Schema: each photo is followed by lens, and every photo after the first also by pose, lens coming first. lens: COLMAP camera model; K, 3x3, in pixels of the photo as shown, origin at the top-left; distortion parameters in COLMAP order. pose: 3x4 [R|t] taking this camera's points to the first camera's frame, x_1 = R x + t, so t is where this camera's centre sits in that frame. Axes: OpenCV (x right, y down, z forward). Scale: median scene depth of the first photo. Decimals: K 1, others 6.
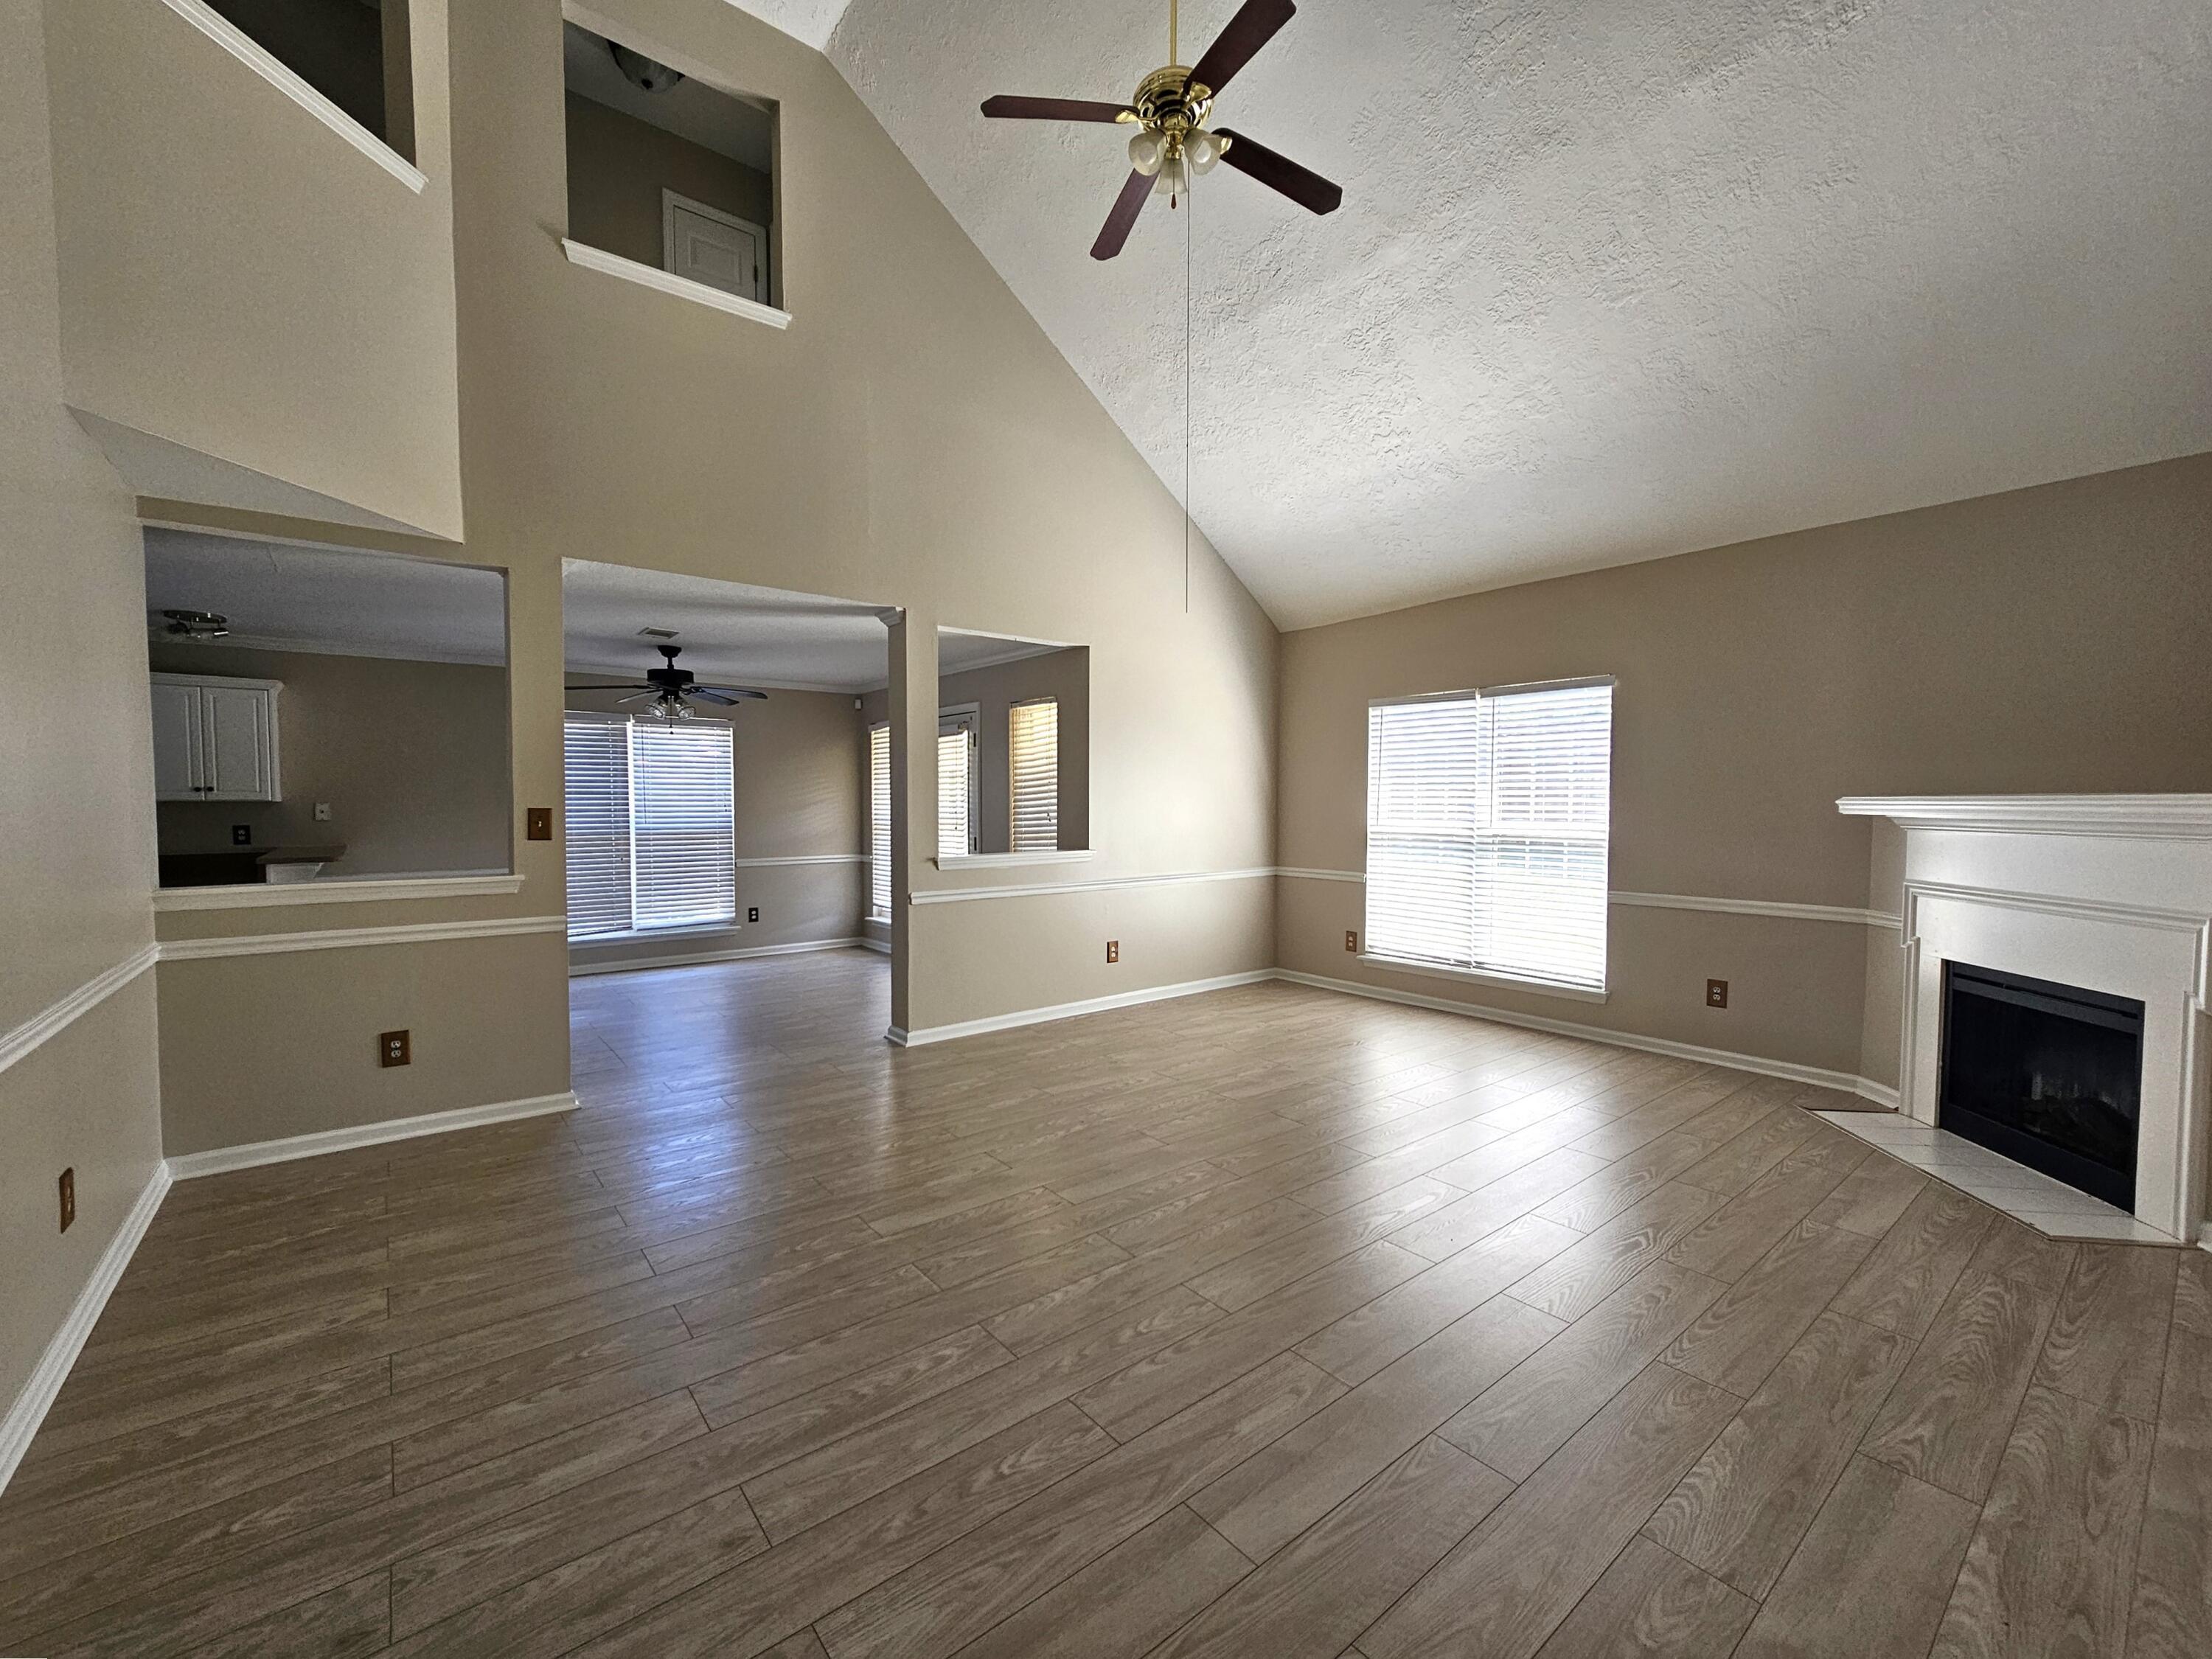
lens RADIAL K [[910.2, 0, 1102.4], [0, 910.2, 844.7], [0, 0, 1]] dist [0.000359, 0.006683]
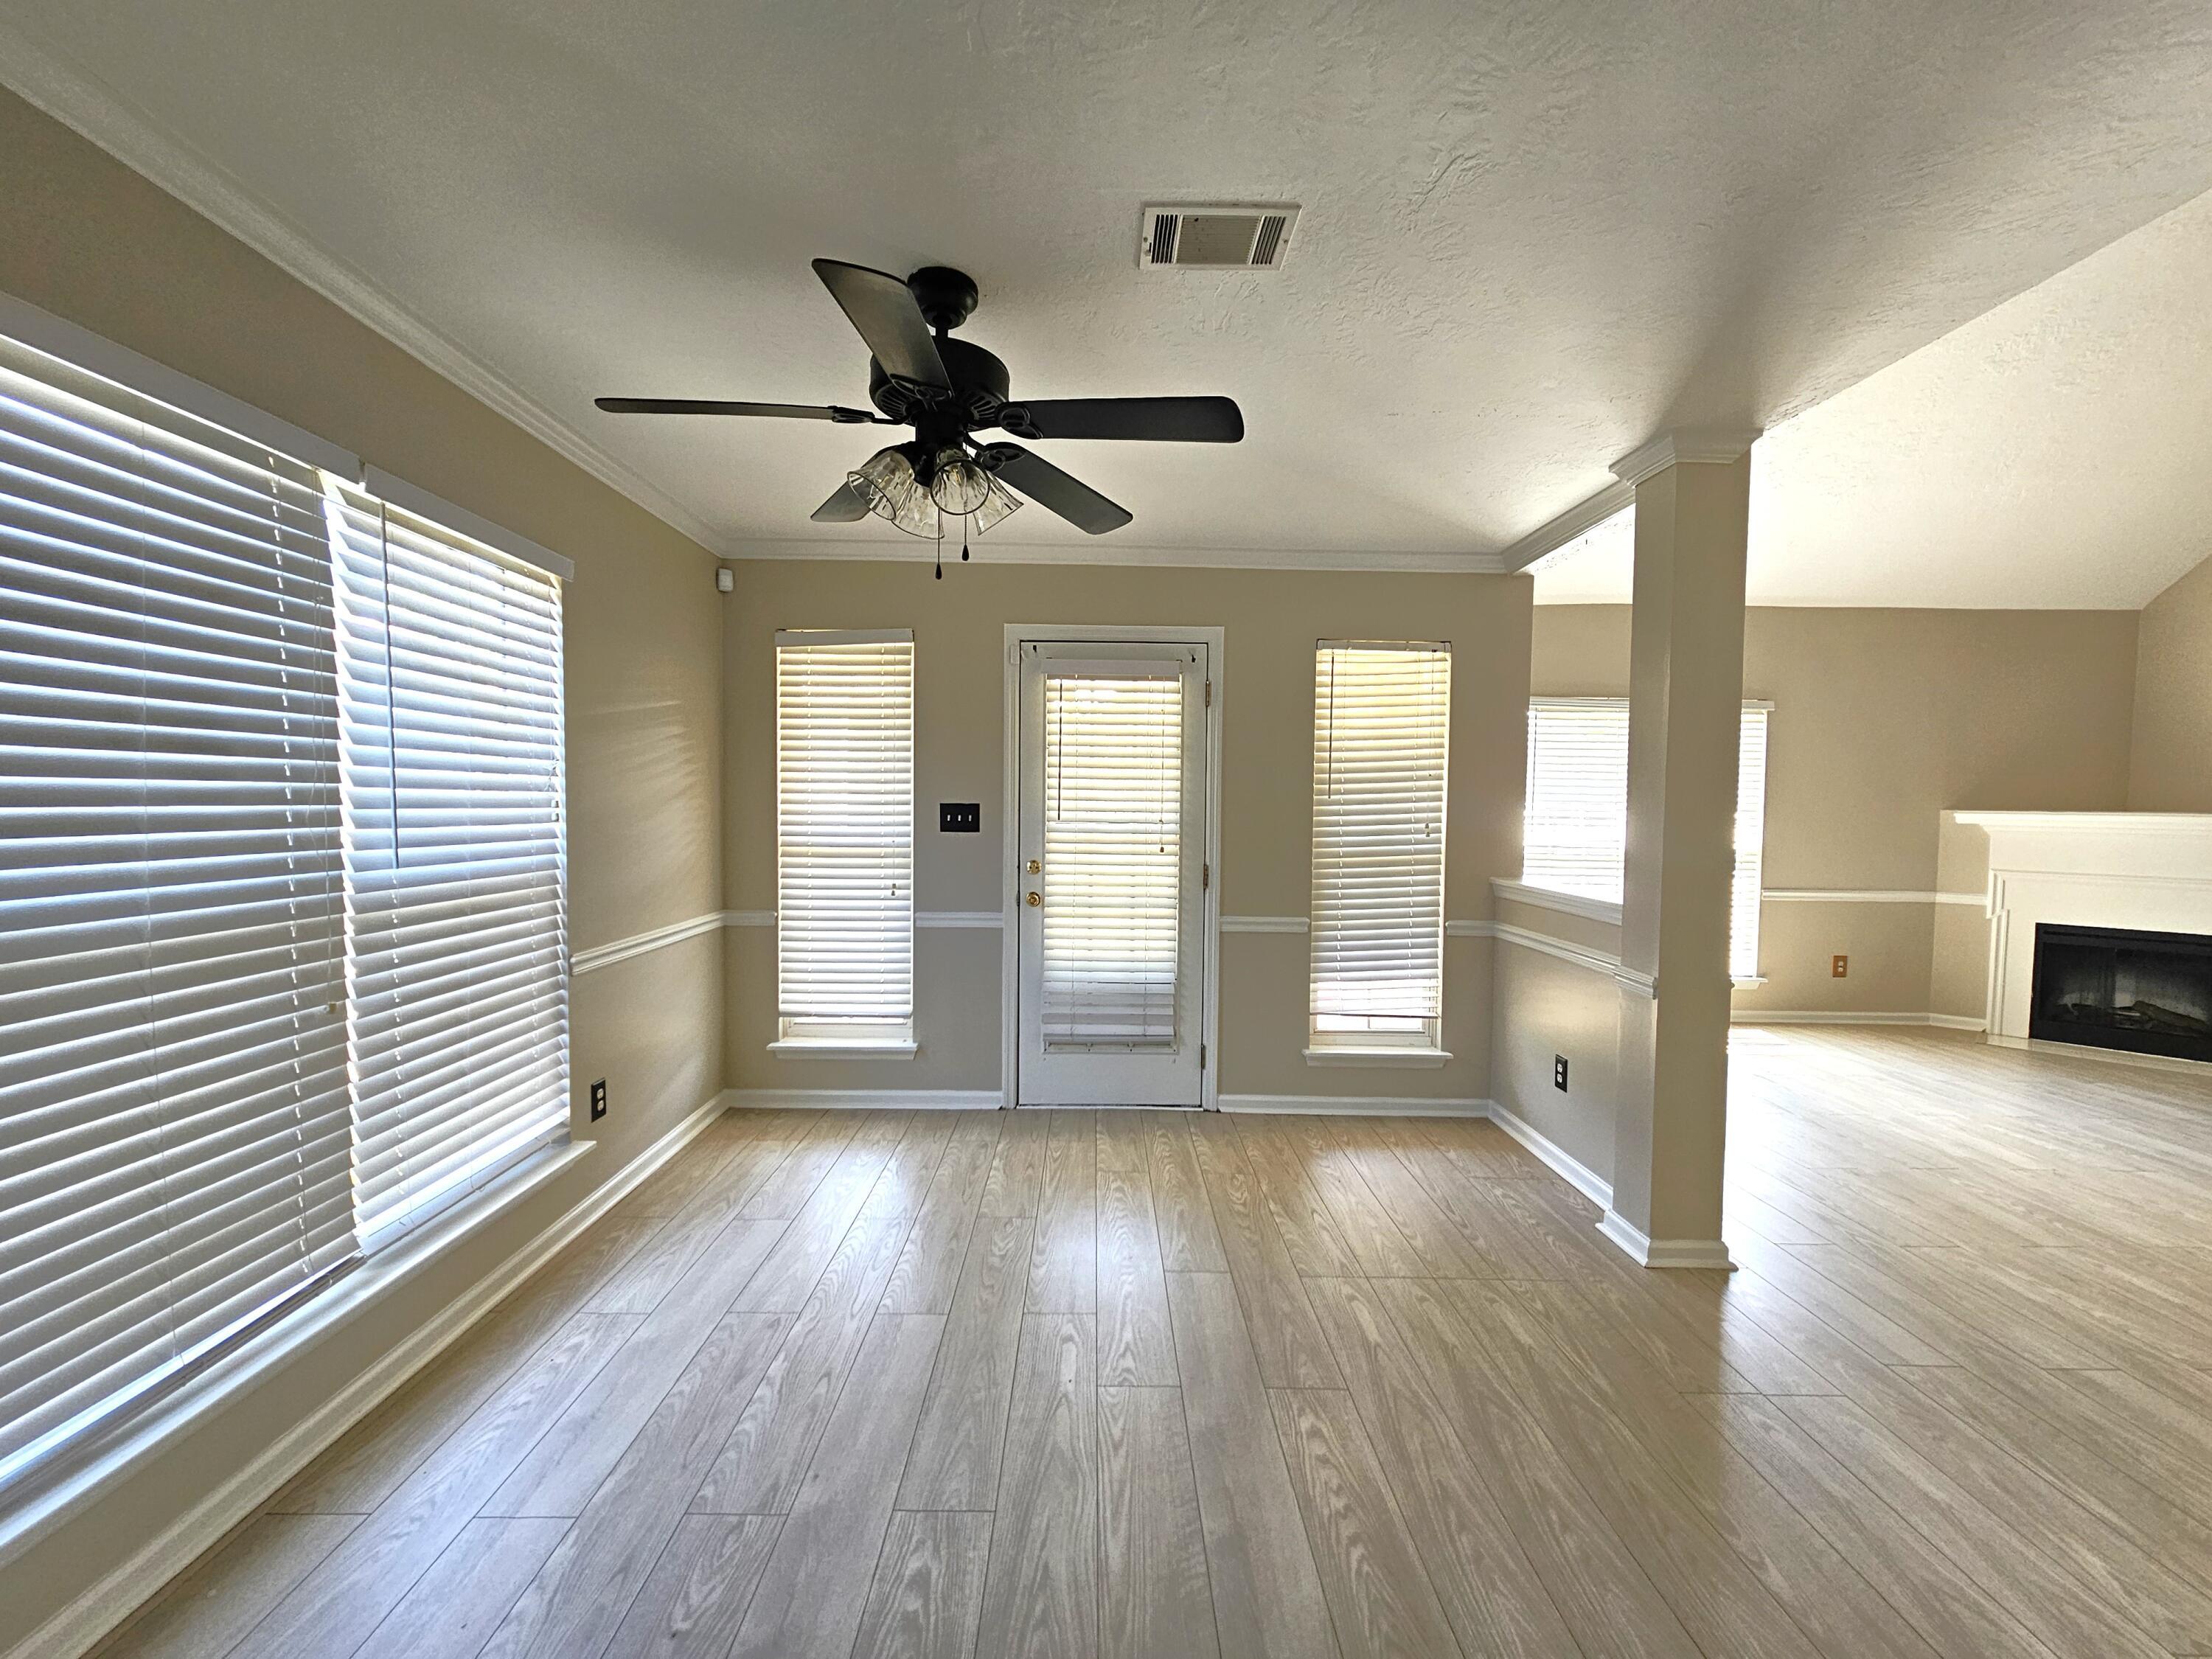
lens RADIAL K [[896.1, 0, 1104.7], [0, 896.1, 848.7], [0, 0, 1]] dist [-0.002471, -0.000886]
pose [[0.618288, -0.029116, 0.785412, -1.035017], [0.023947, 0.999547, 0.018203, -0.051199], [-0.785587, 0.007553, 0.618705, 1.179036]]
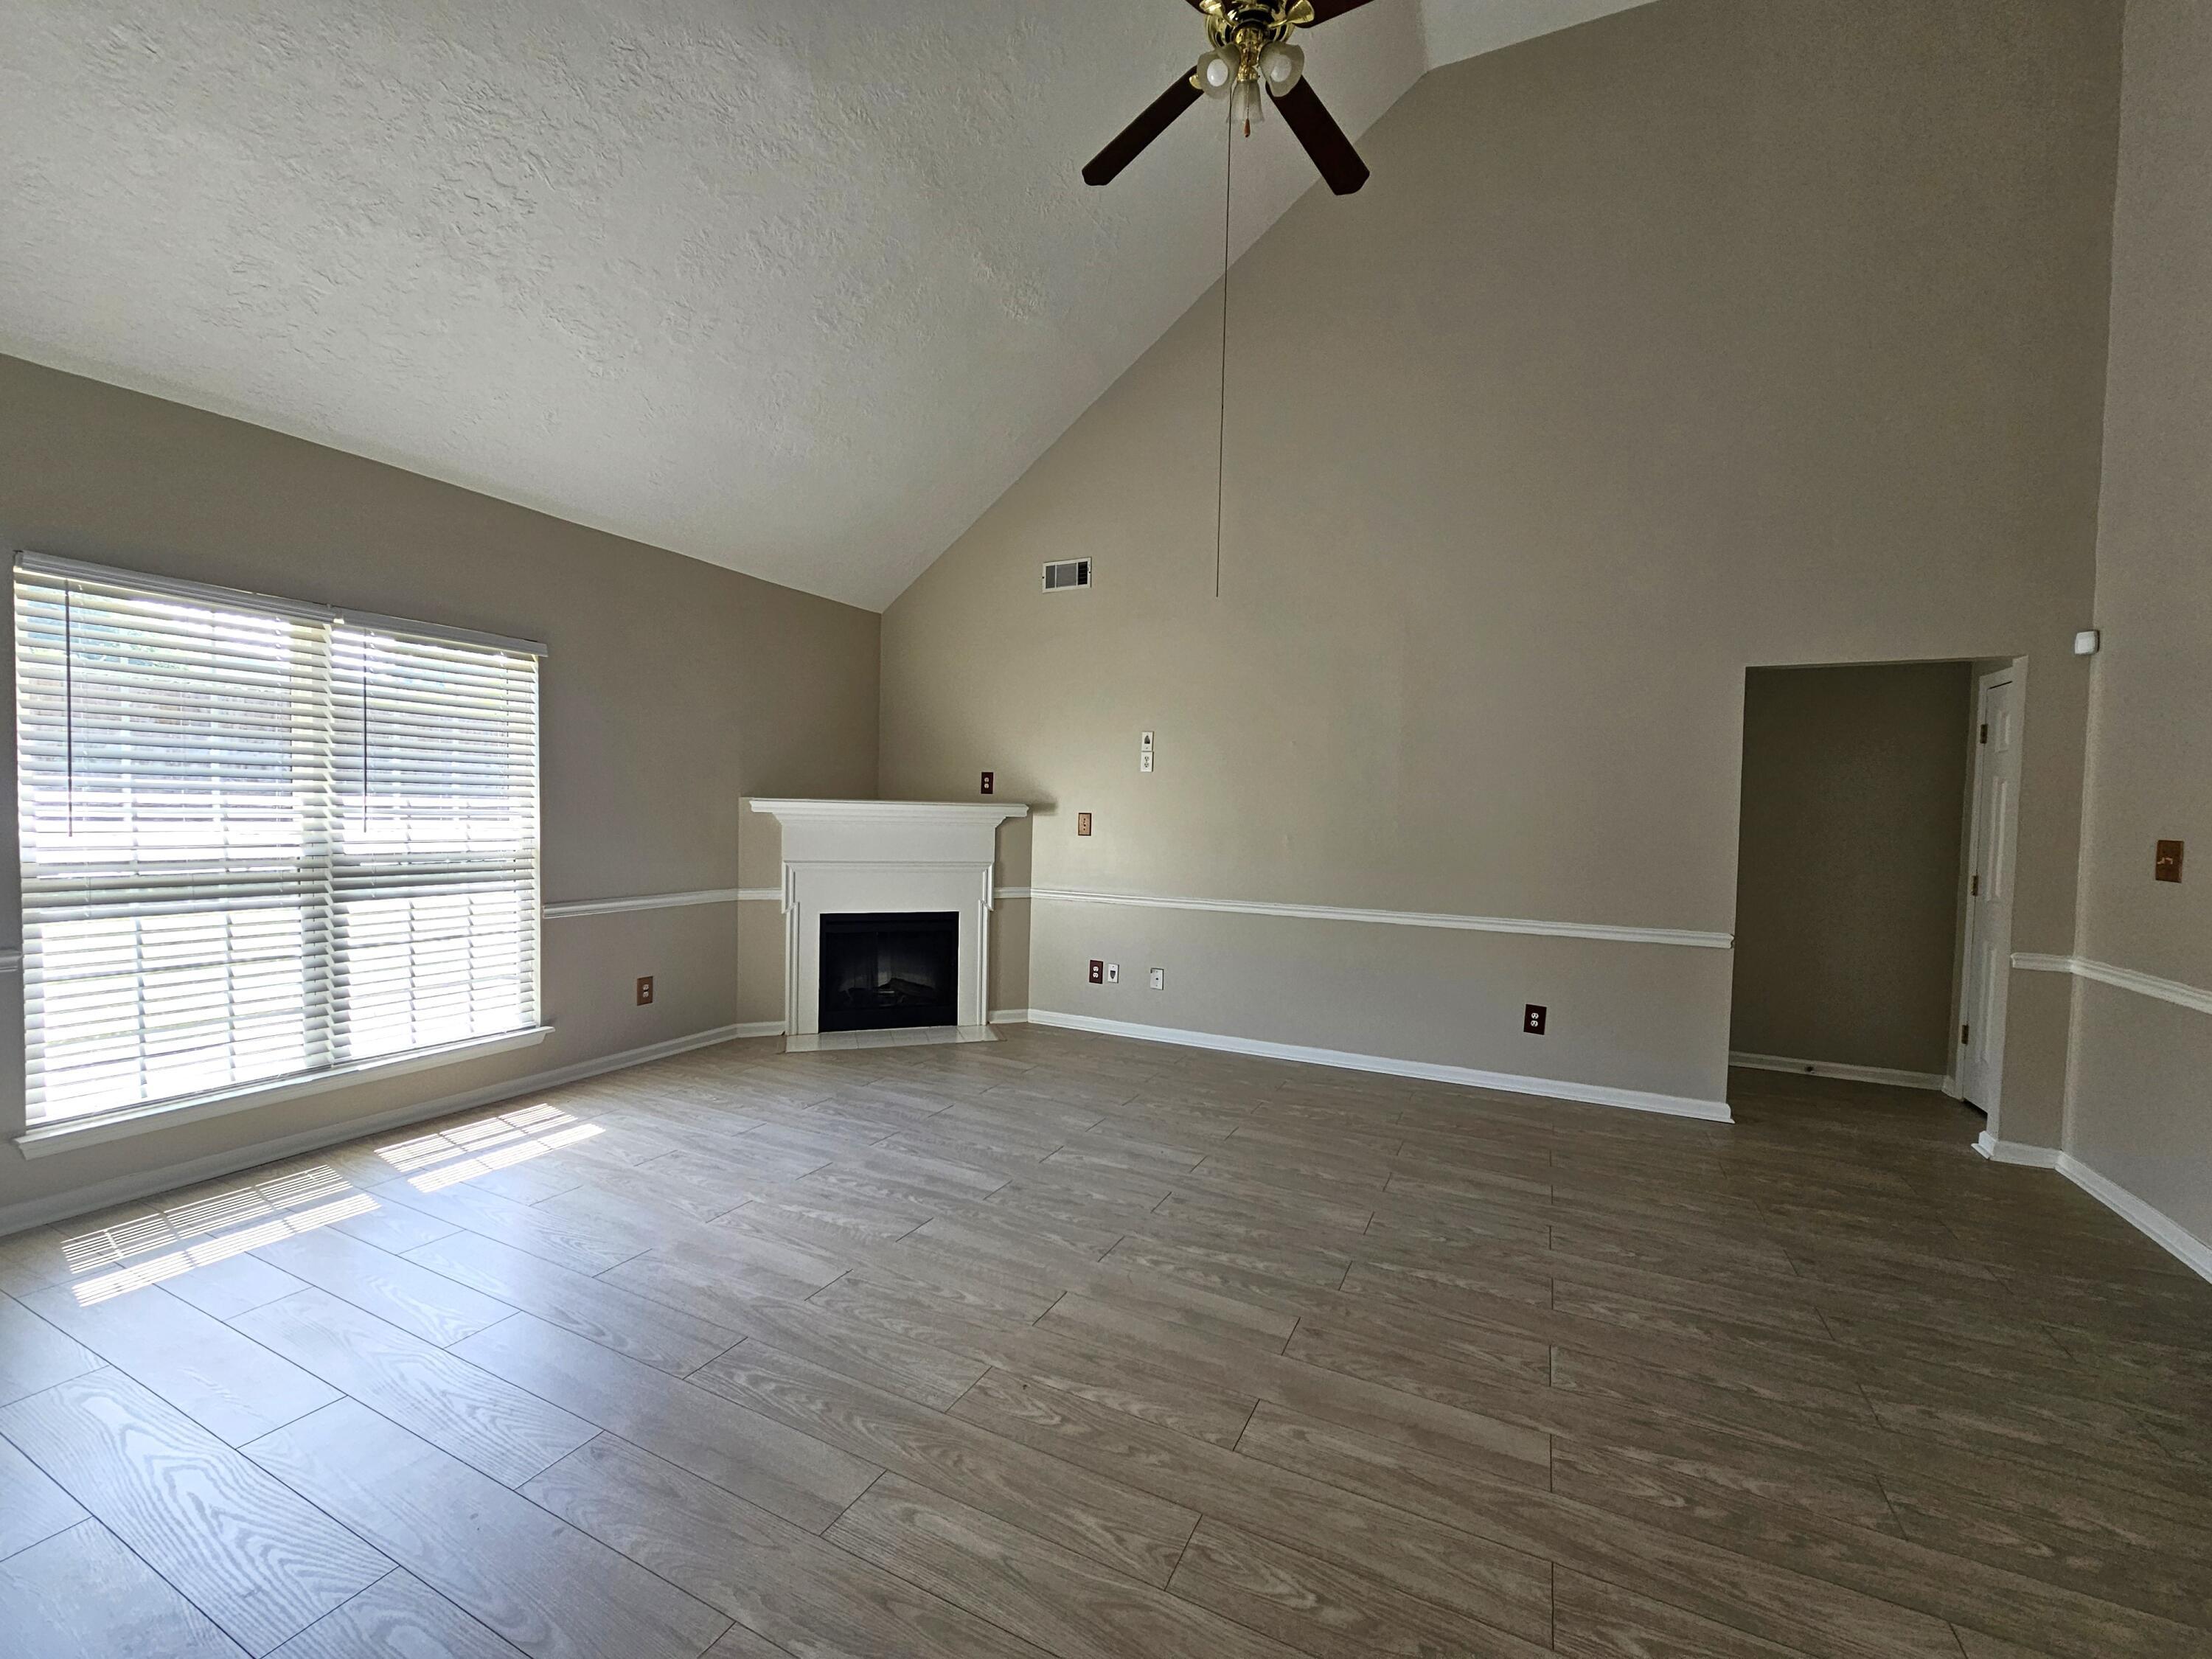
lens RADIAL K [[906.4, 0, 1089.0], [0, 906.4, 840.1], [0, 0, 1]] dist [0.000500, 0.000092]
pose [[-0.416081, -0.039230, 0.908481, -0.490626], [0.020897, 0.998393, 0.052683, -0.051289], [-0.909087, 0.040905, -0.414592, 1.099666]]
